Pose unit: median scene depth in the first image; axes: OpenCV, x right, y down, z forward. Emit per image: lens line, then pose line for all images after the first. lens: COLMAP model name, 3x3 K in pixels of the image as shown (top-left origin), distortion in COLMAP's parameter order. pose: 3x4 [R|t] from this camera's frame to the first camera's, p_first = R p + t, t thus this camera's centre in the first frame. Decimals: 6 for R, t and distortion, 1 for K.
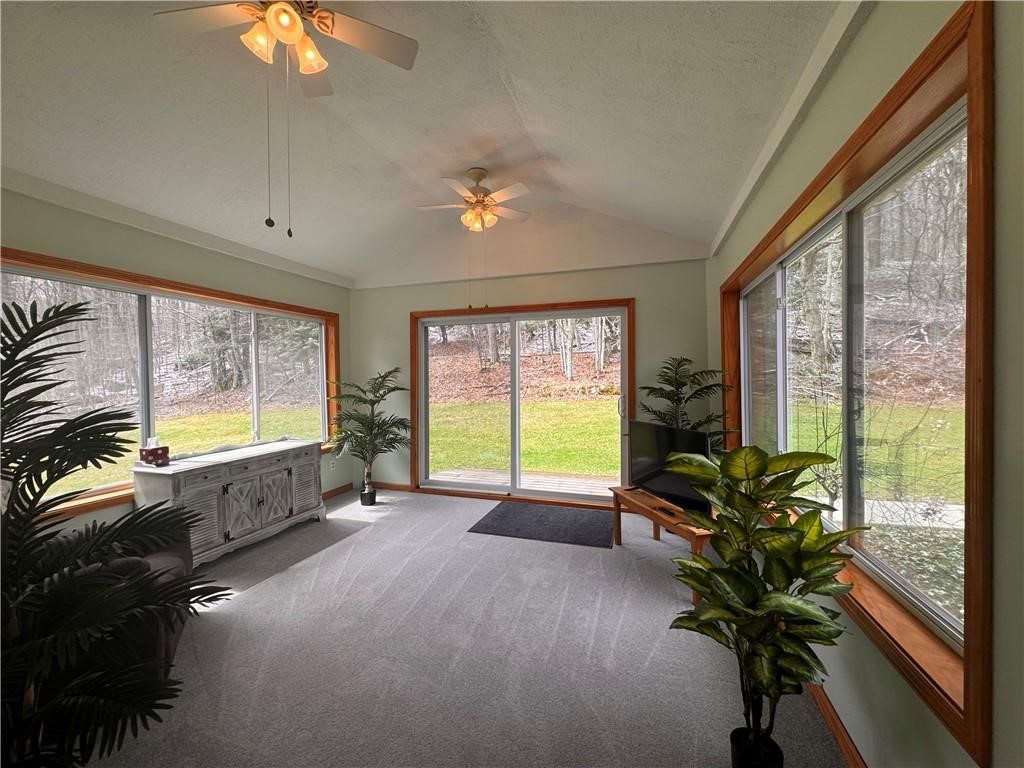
lens RADIAL K [[409.9, 0, 507.9], [0, 409.9, 385.6], [0, 0, 1]] dist [-0.001443, -0.000207]
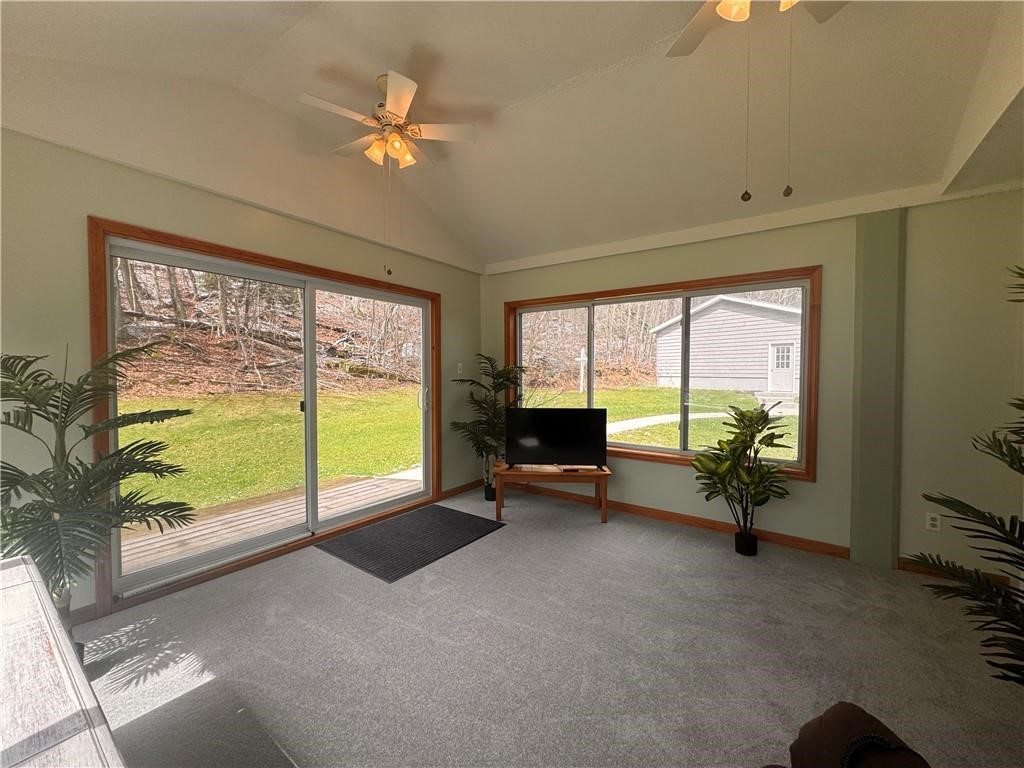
lens RADIAL K [[409.9, 0, 510.0], [0, 409.9, 380.4], [0, 0, 1]] dist [-0.001443, -0.000207]
pose [[0.294922, -0.006931, 0.955496, -0.604863], [0.007348, 0.999961, 0.004986, 0.001418], [-0.955493, 0.005551, 0.294961, 0.498246]]
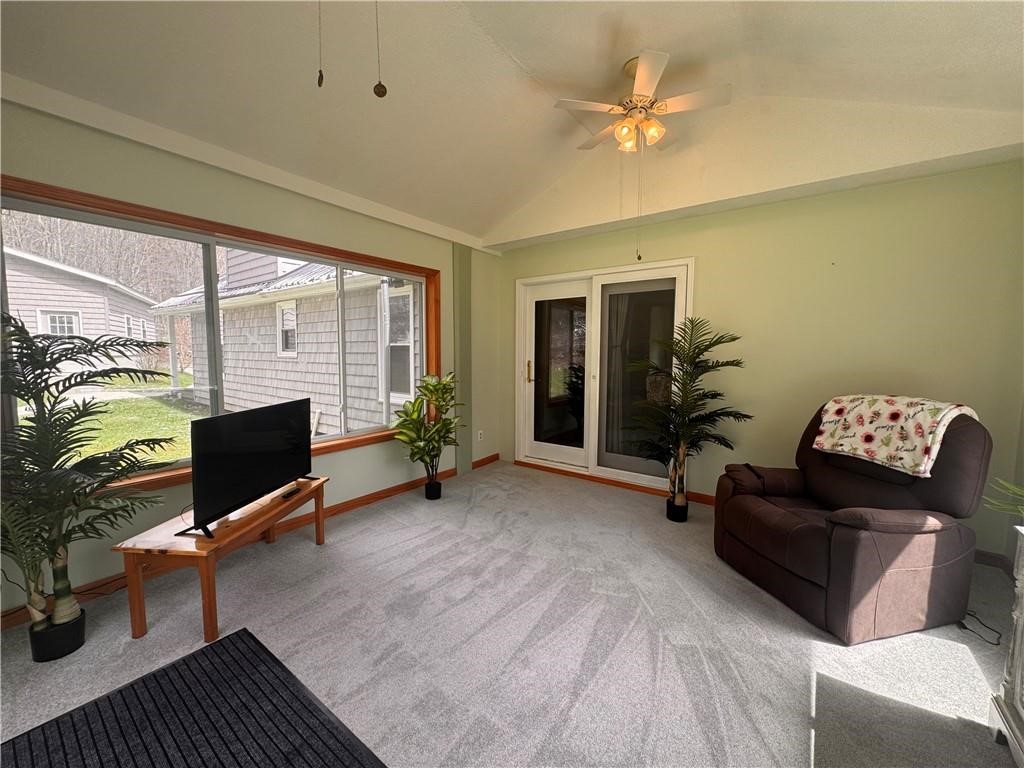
lens RADIAL K [[409.9, 0, 512.7], [0, 409.9, 382.1], [0, 0, 1]] dist [-0.001443, -0.000207]
pose [[-0.949013, -0.015242, 0.314869, -0.230848], [0.013155, 0.996045, 0.087867, -0.011195], [-0.314963, 0.087529, -0.945059, 1.075330]]
